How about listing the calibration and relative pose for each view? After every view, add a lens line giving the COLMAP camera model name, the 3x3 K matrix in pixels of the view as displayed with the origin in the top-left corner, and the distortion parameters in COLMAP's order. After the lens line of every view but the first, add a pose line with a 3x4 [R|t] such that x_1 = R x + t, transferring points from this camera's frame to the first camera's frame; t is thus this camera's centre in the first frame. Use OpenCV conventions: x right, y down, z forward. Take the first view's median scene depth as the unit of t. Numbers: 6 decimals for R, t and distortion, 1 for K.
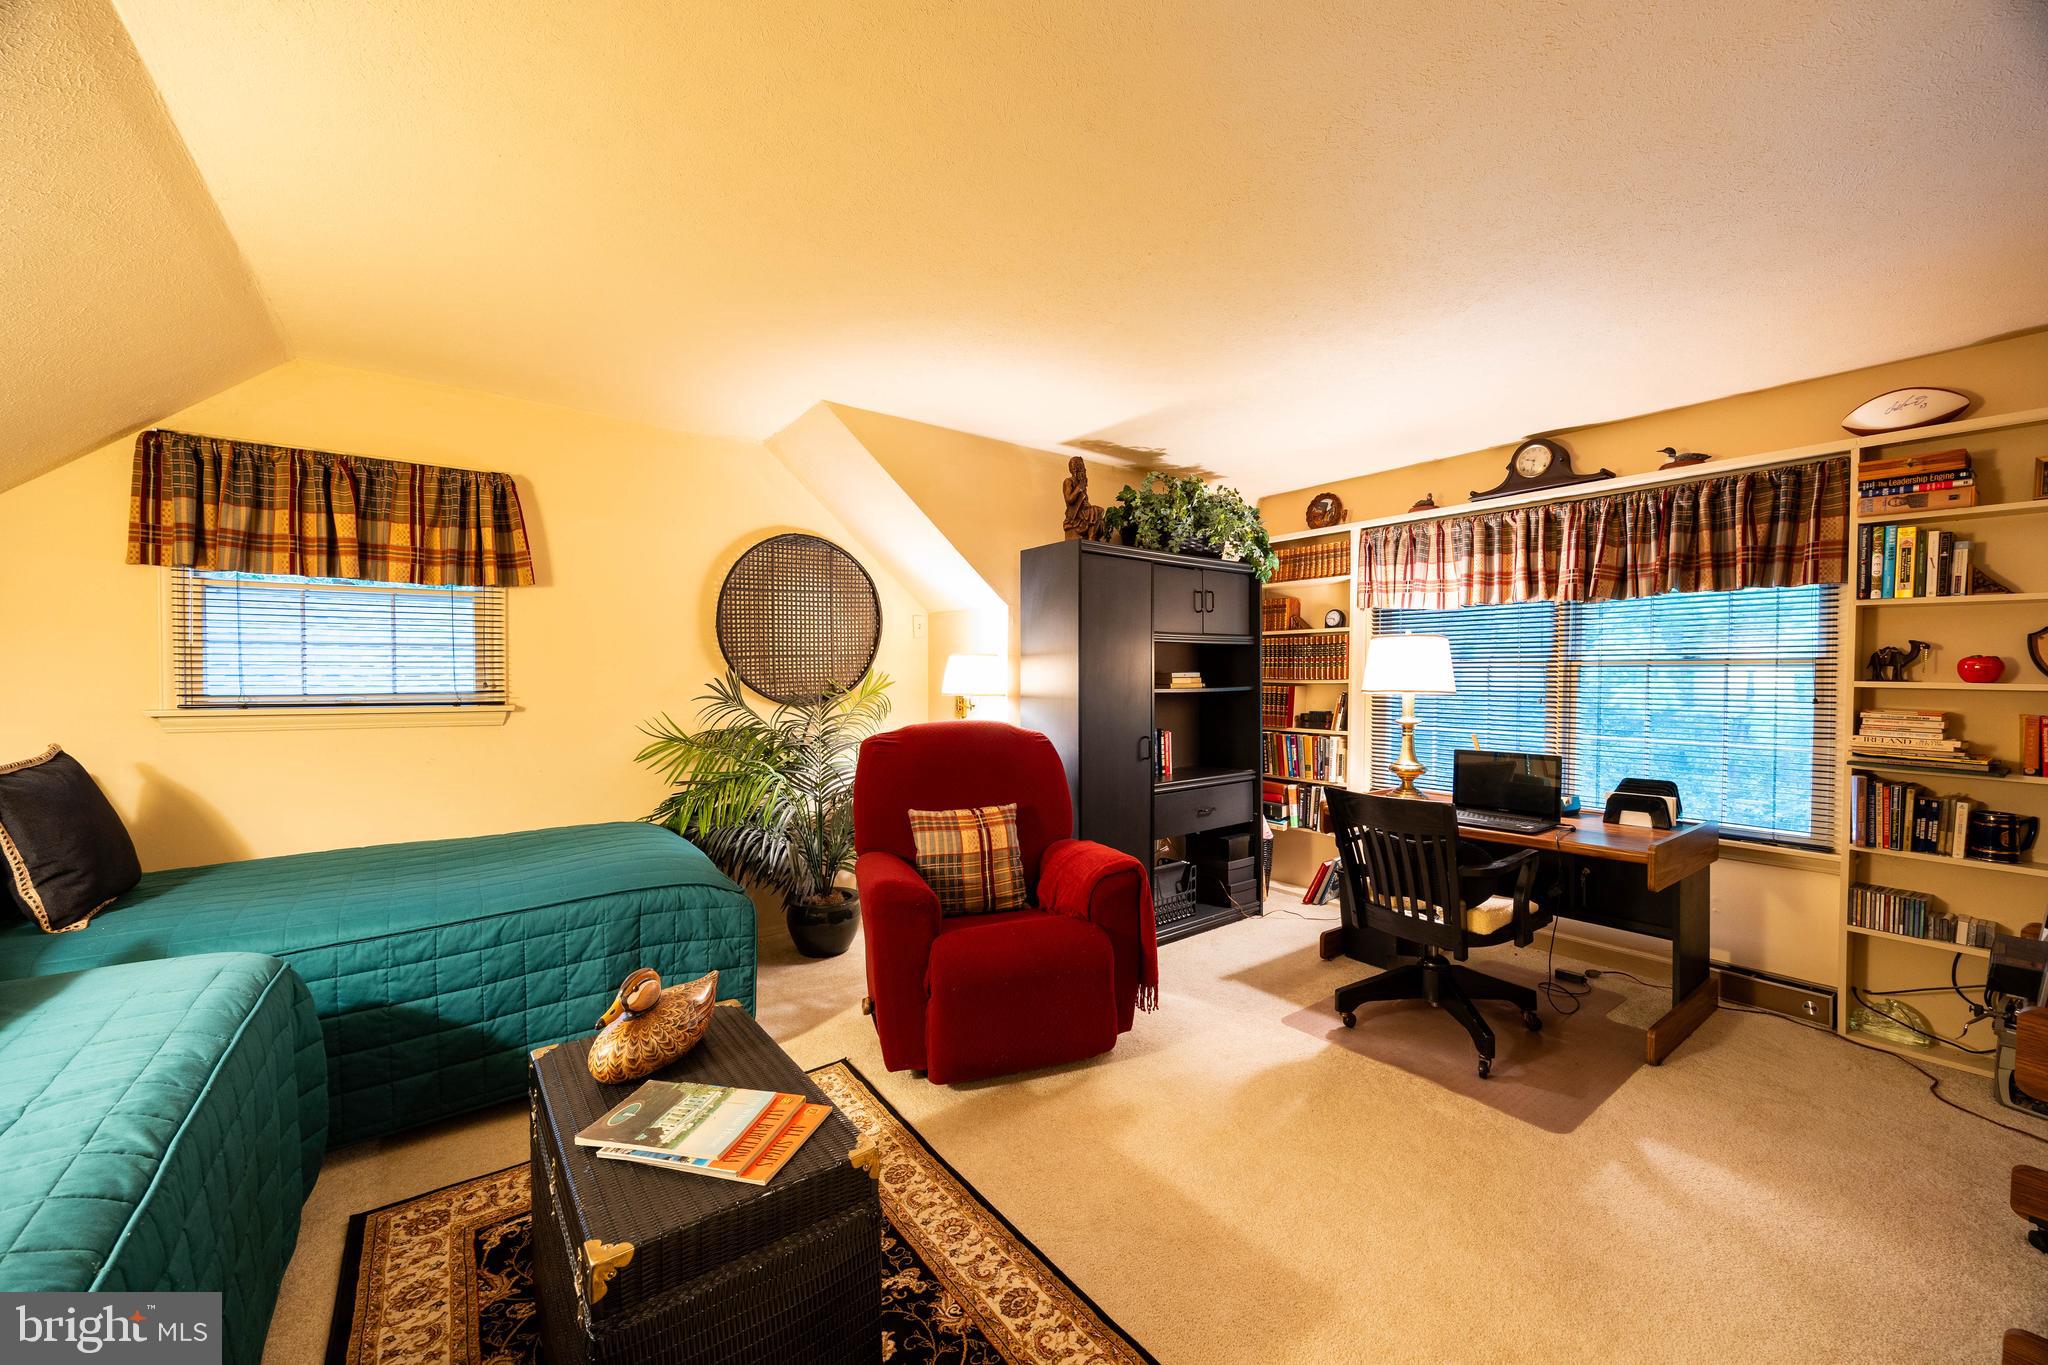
lens RADIAL K [[776.4, 0, 1028.6], [0, 776.4, 681.1], [0, 0, 1]] dist [-0.004802, 0.000590]
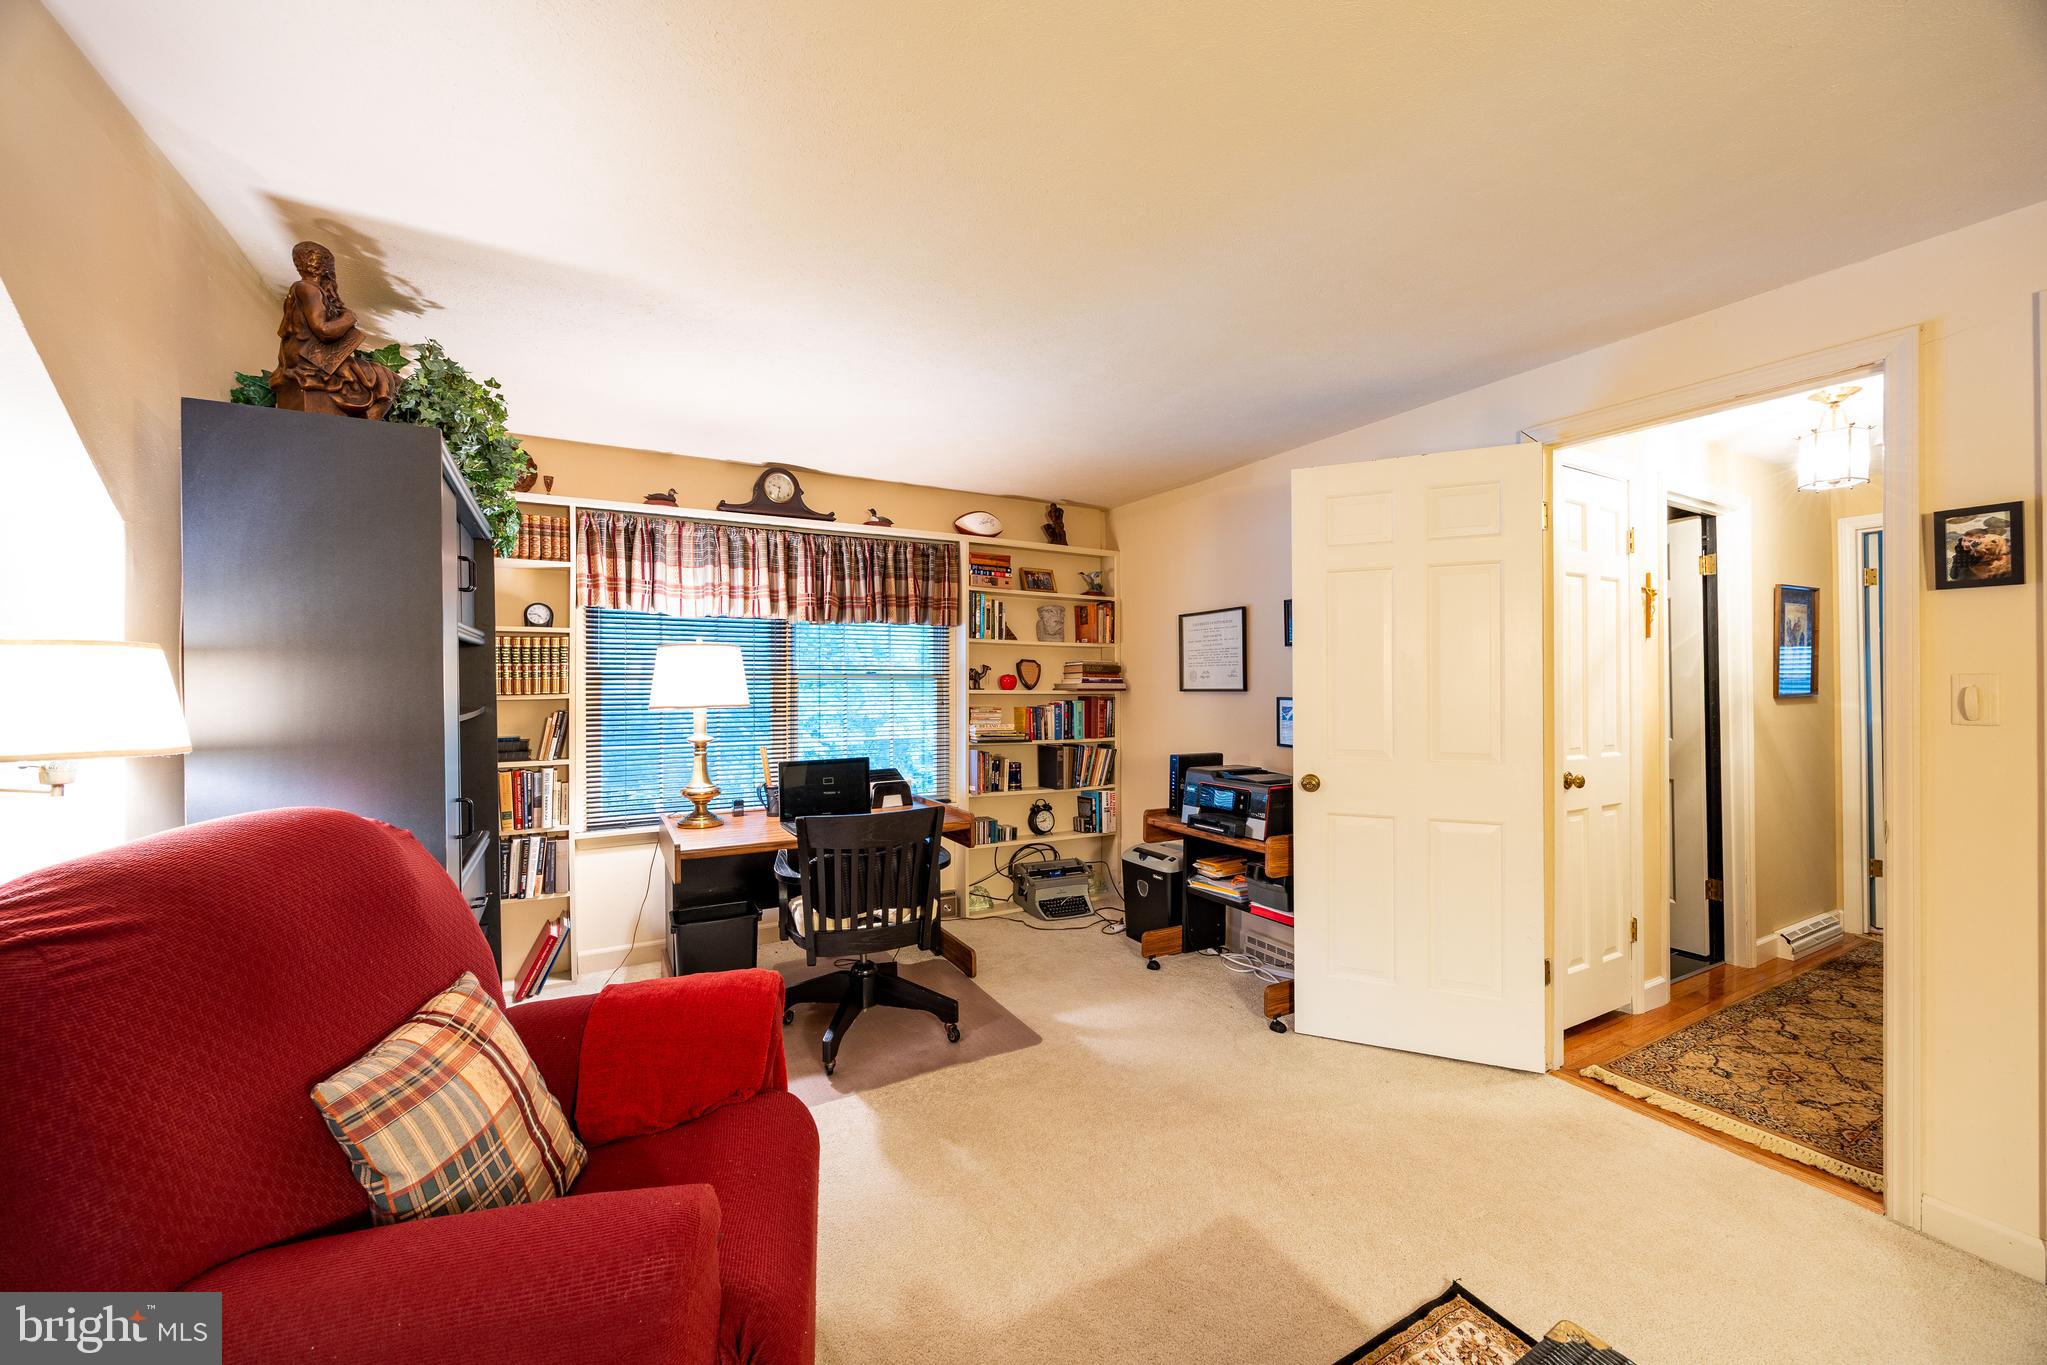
lens RADIAL K [[776.0, 0, 1028.1], [0, 776.0, 681.3], [0, 0, 1]] dist [-0.004802, 0.000590]
pose [[0.134958, -0.000620, 0.990851, -0.380839], [0.010989, 0.999939, -0.000871, -0.011227], [-0.990790, 0.011006, 0.134957, 0.530800]]
